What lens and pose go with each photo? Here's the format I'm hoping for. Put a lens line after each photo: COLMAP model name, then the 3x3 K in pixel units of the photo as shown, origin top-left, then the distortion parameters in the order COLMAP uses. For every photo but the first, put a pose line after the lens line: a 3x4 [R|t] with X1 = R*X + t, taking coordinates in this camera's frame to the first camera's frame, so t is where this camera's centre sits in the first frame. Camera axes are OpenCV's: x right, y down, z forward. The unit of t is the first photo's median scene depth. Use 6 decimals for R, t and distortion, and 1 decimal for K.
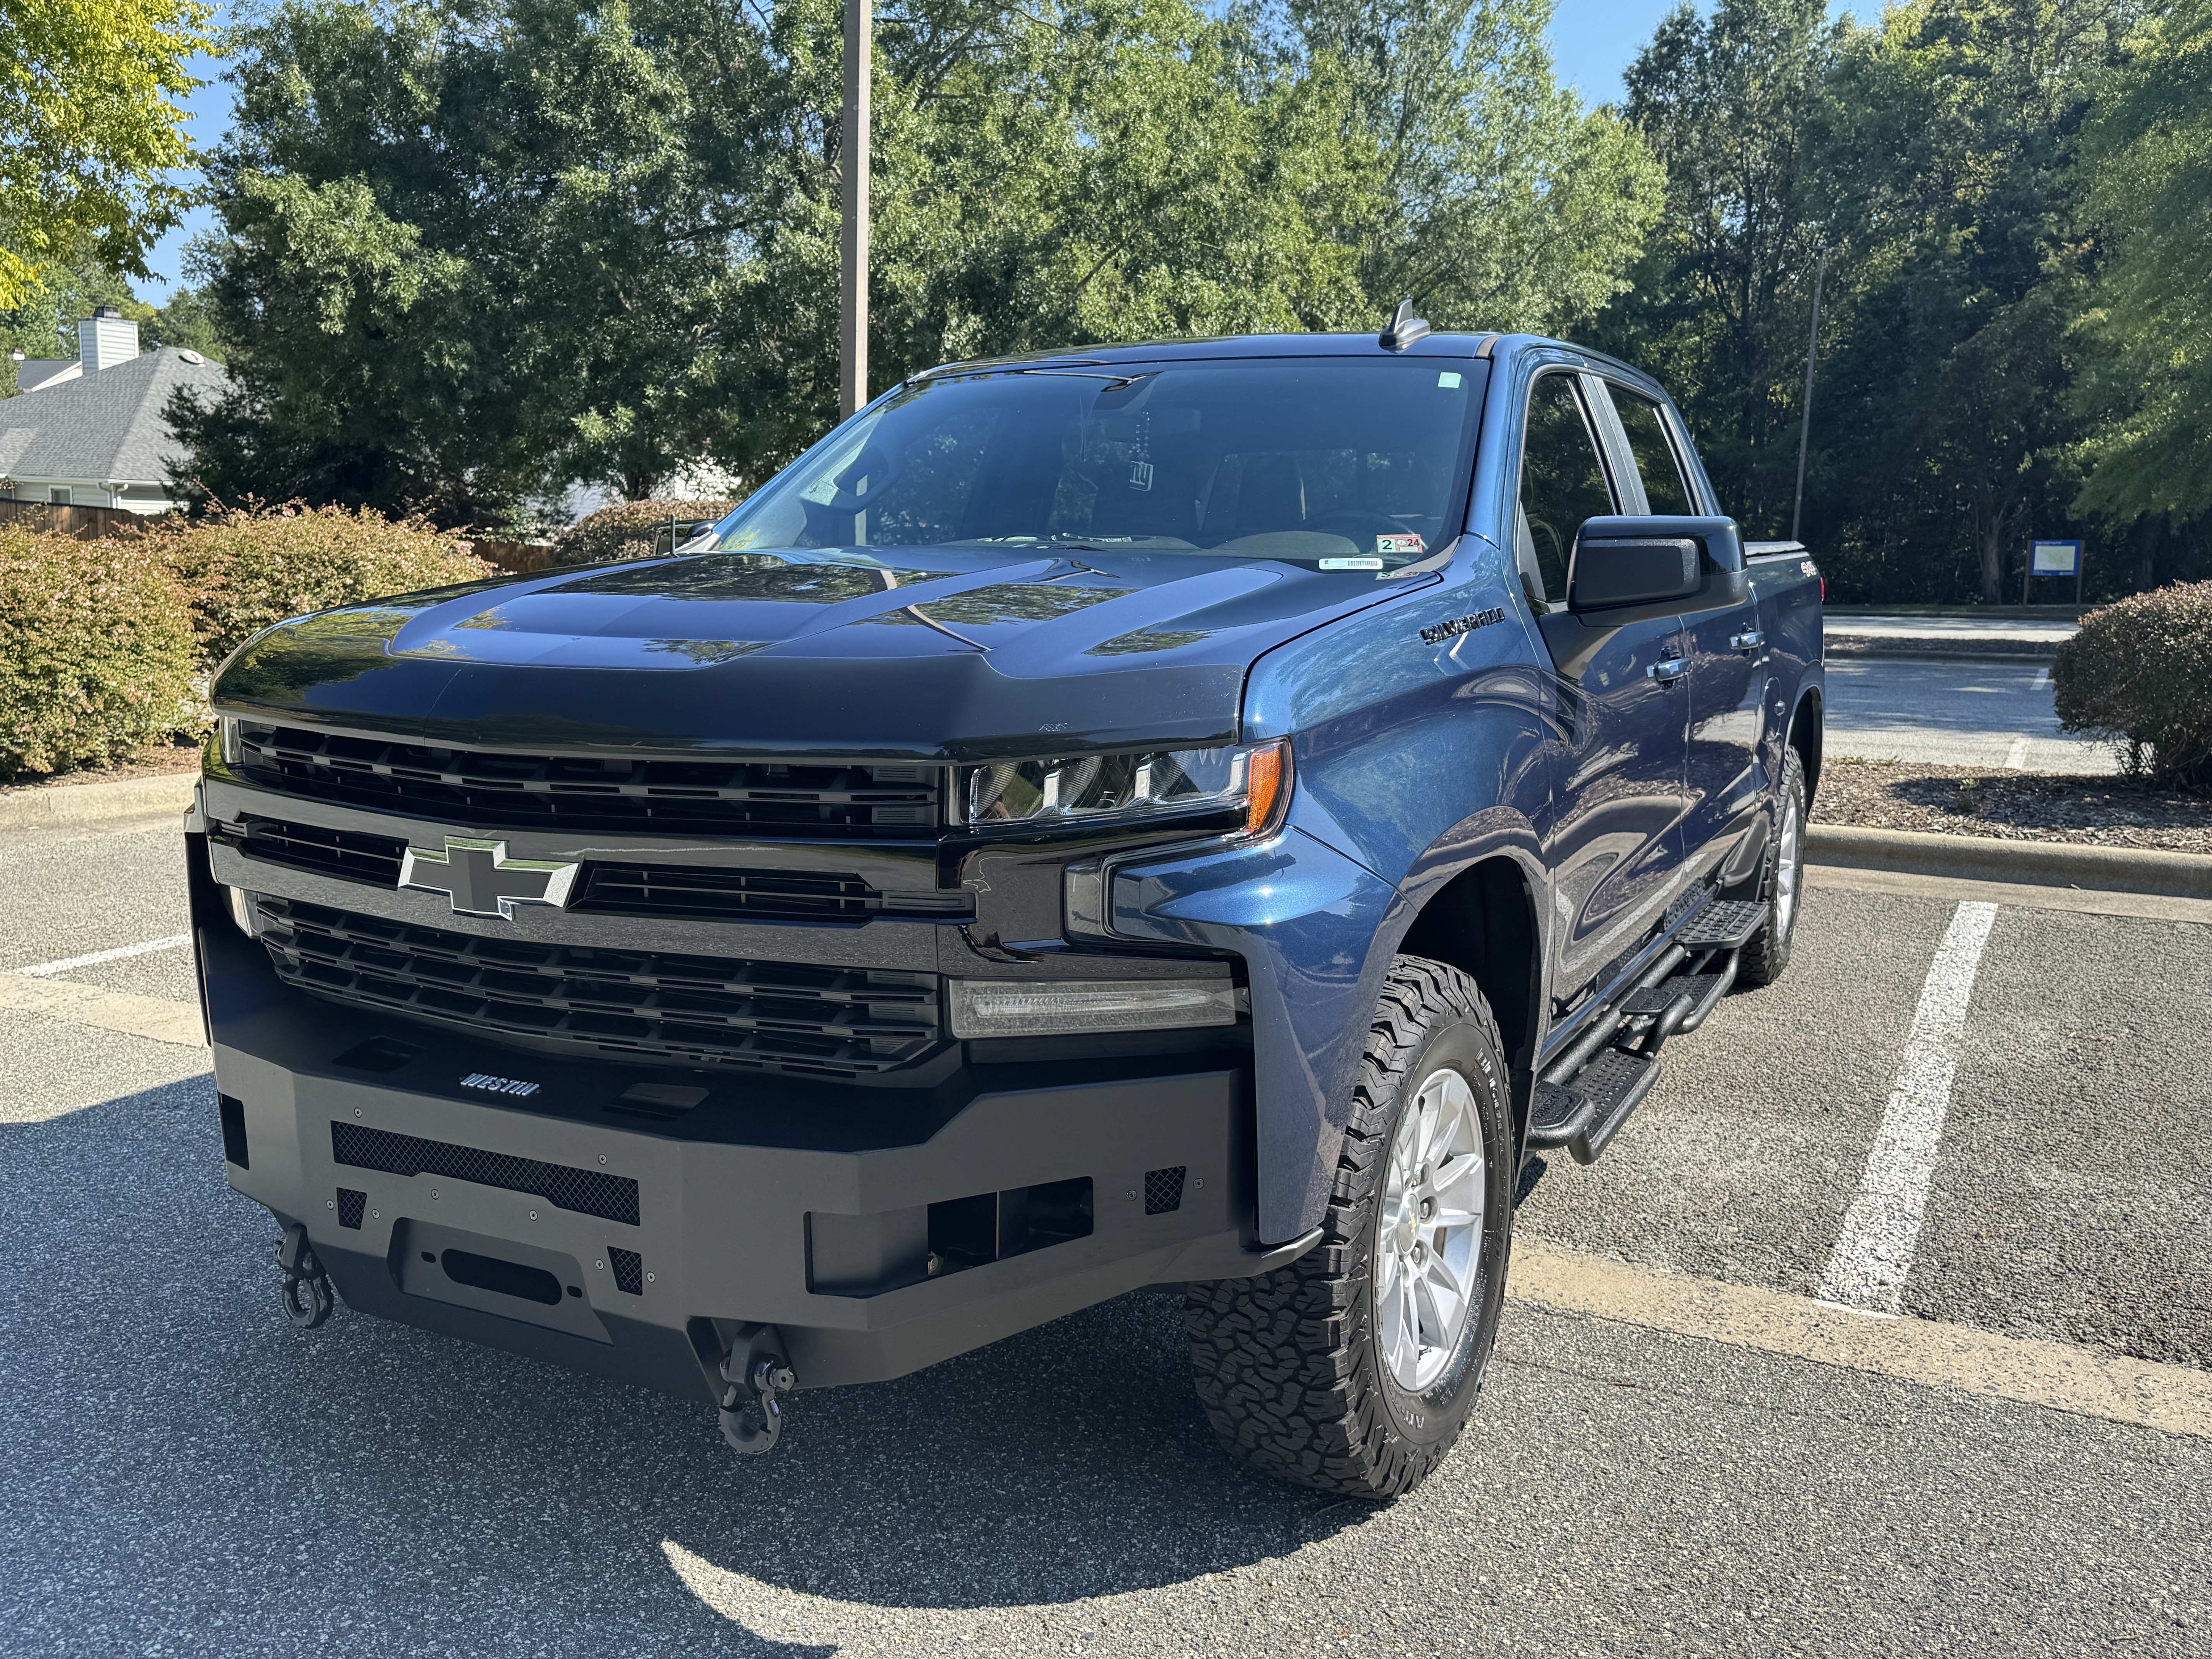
lens RADIAL K [[1884.6, 0, 1106.0], [0, 1884.6, 829.5], [0, 0, 1]] dist [-0.003838, -0.002218]
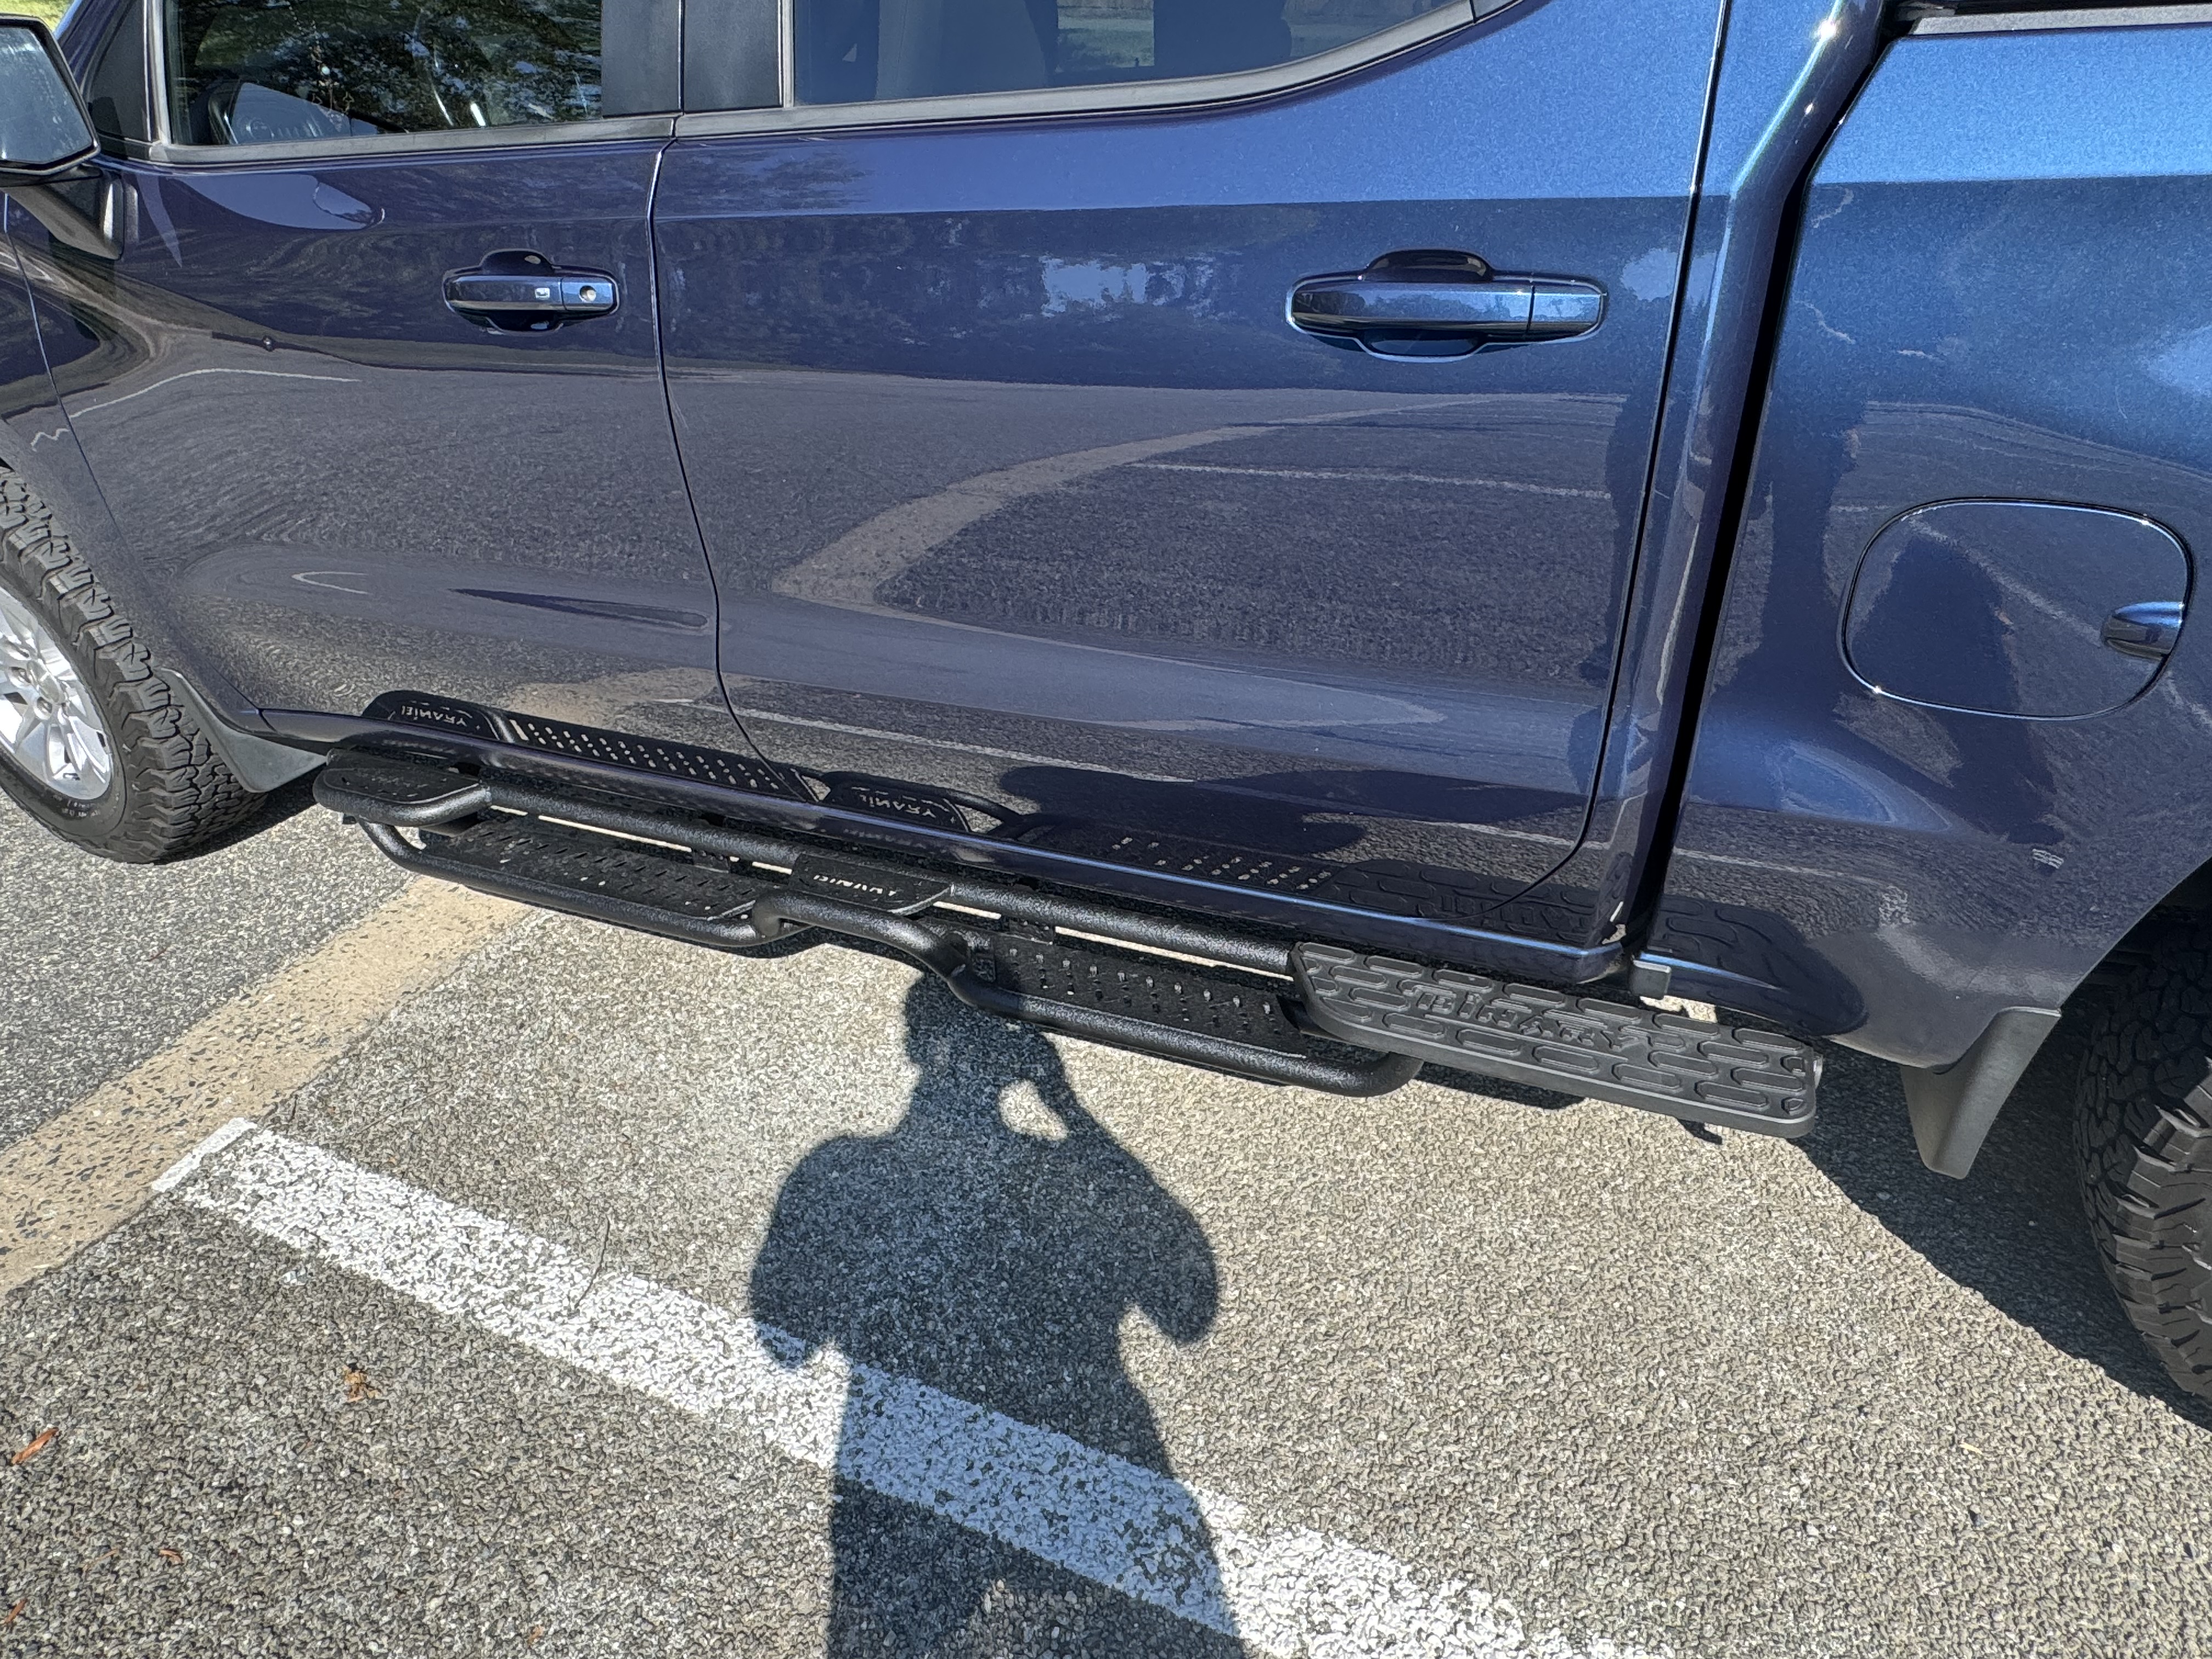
lens RADIAL K [[1301.8, 0, 1106.0], [0, 1301.8, 829.5], [0, 0, 1]] dist [-0.002322, 0.000029]
pose [[0.055188, 0.507163, -0.860081, 0.117299], [-0.106638, 0.859461, 0.499955, -0.026704], [0.992765, 0.064126, 0.101515, 0.185857]]
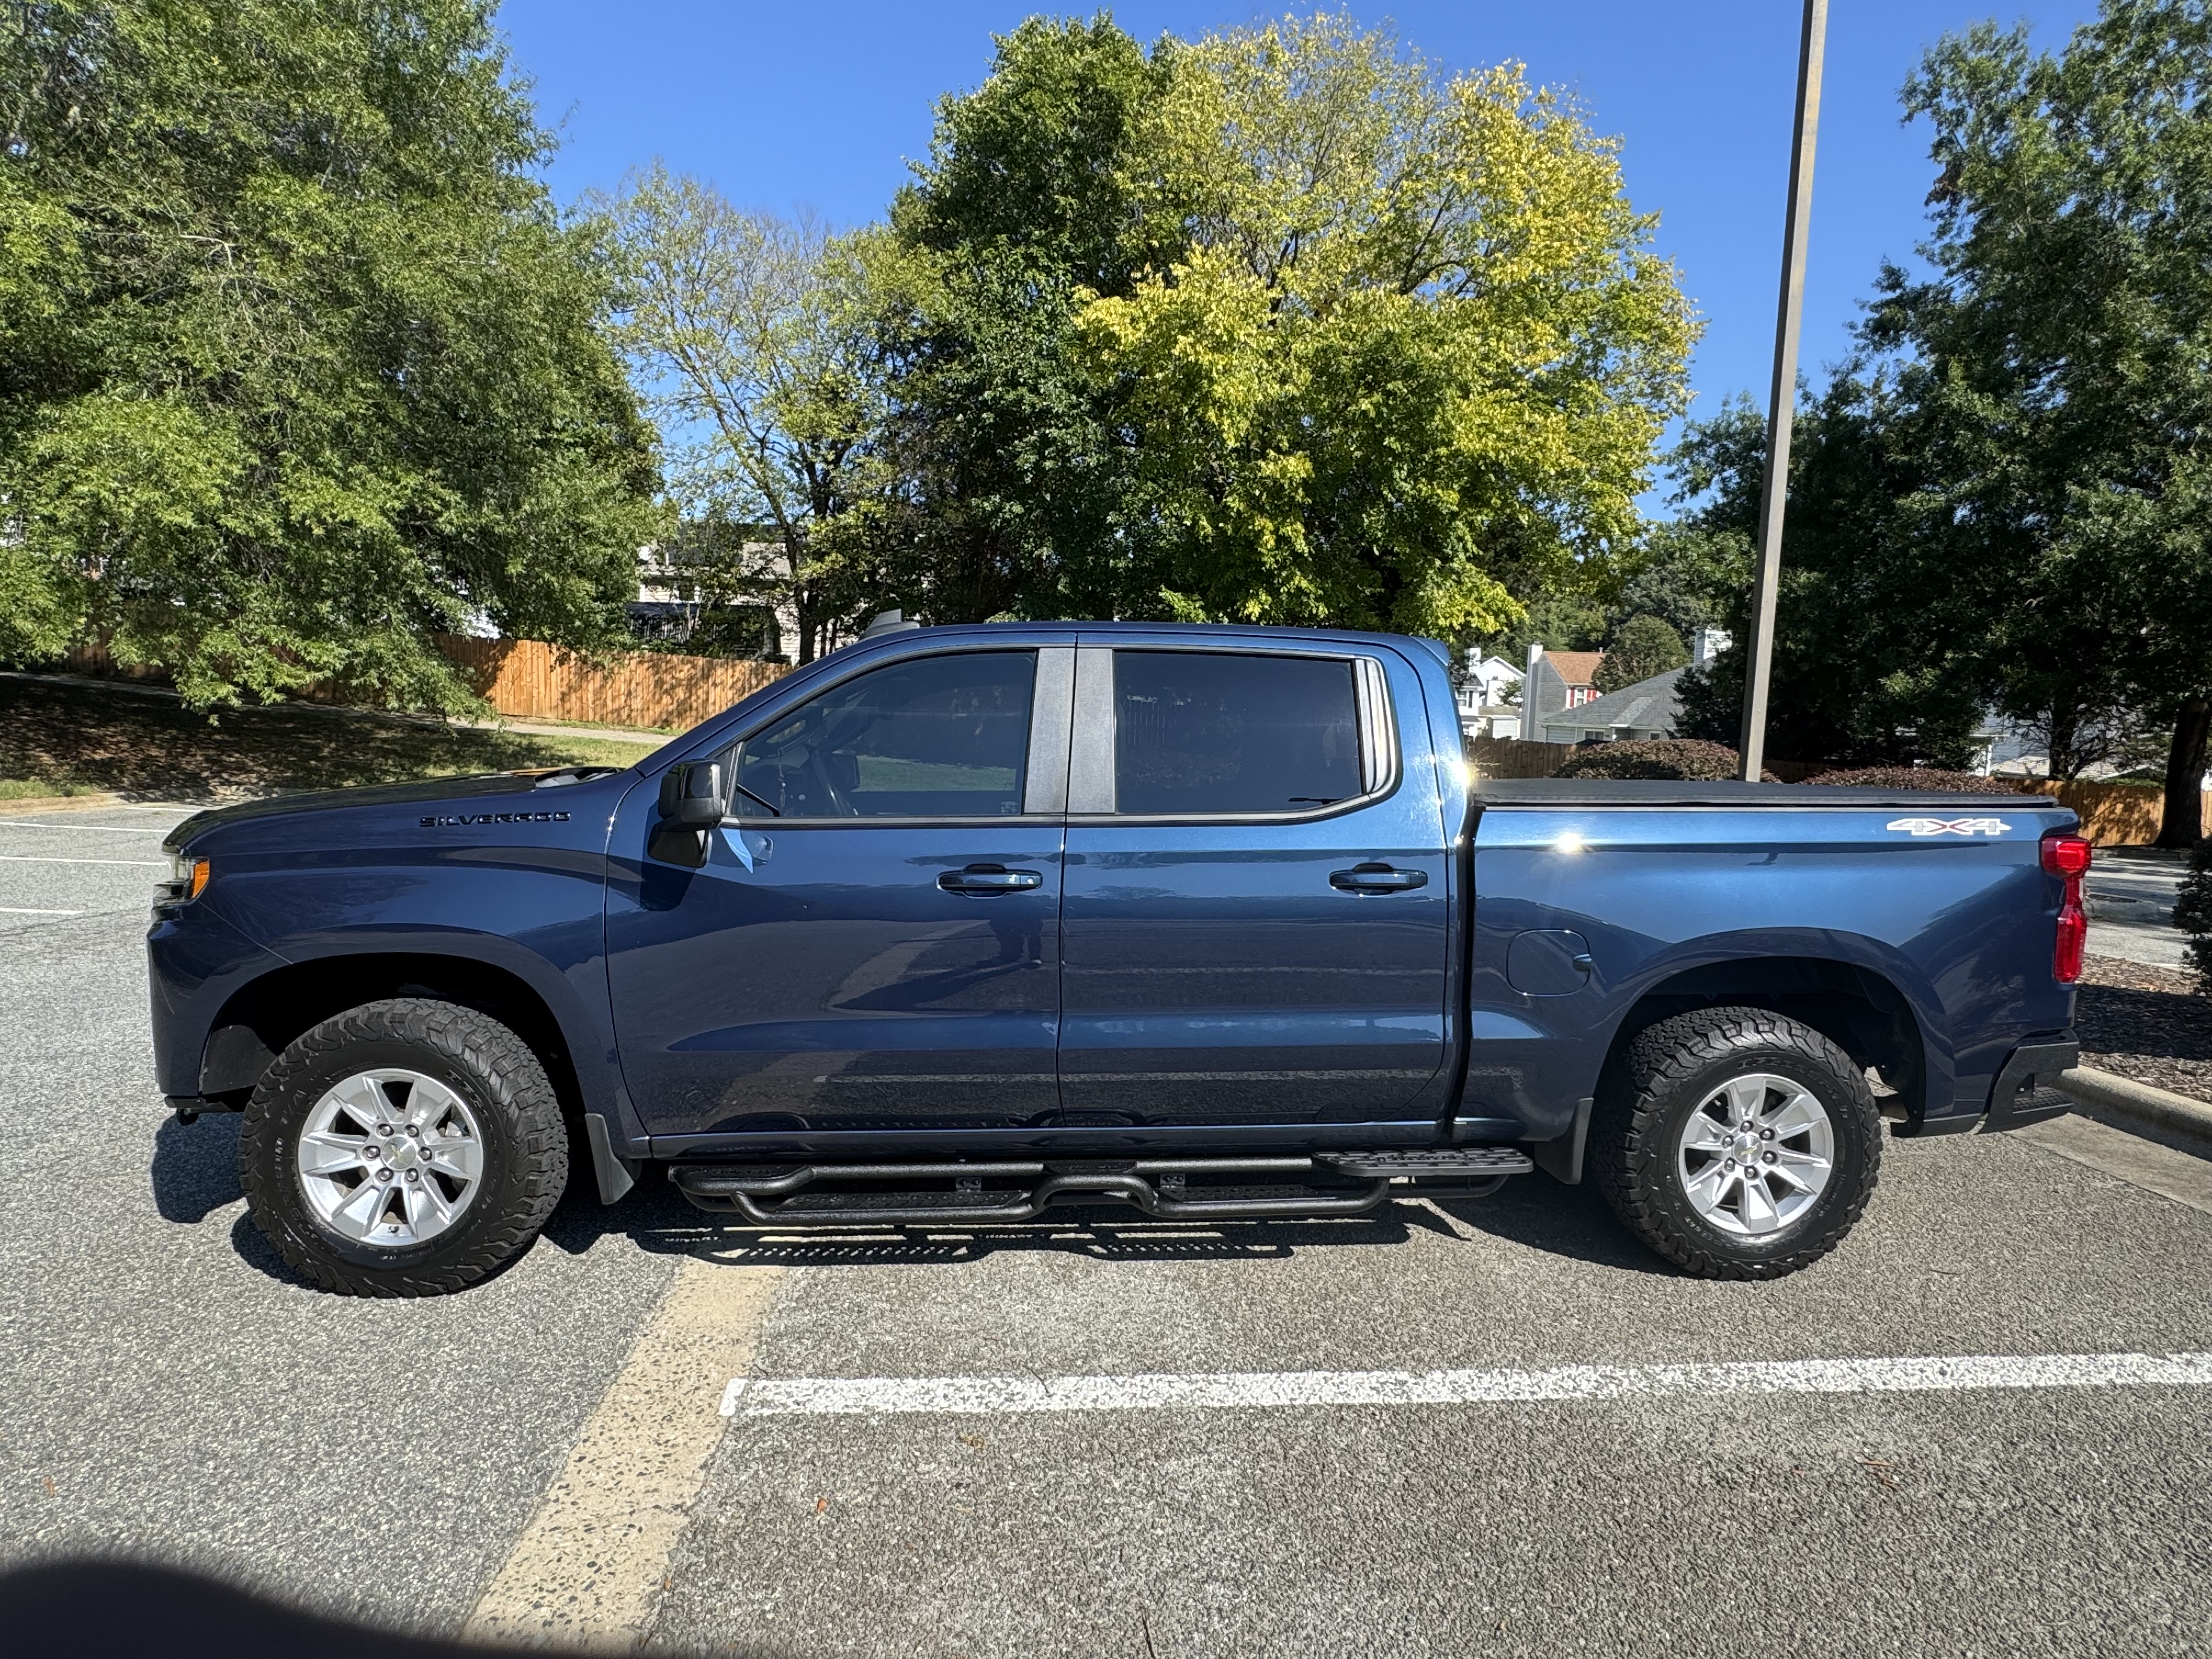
lens RADIAL K [[1193.4, 0, 1106.0], [0, 1193.4, 829.5], [0, 0, 1]] dist [0.000053, 0.000137]
pose [[0.514522, 0.057094, -0.855574, 0.166867], [-0.139049, 0.990130, -0.017547, -0.019706], [0.846128, 0.127995, 0.517382, 0.105163]]
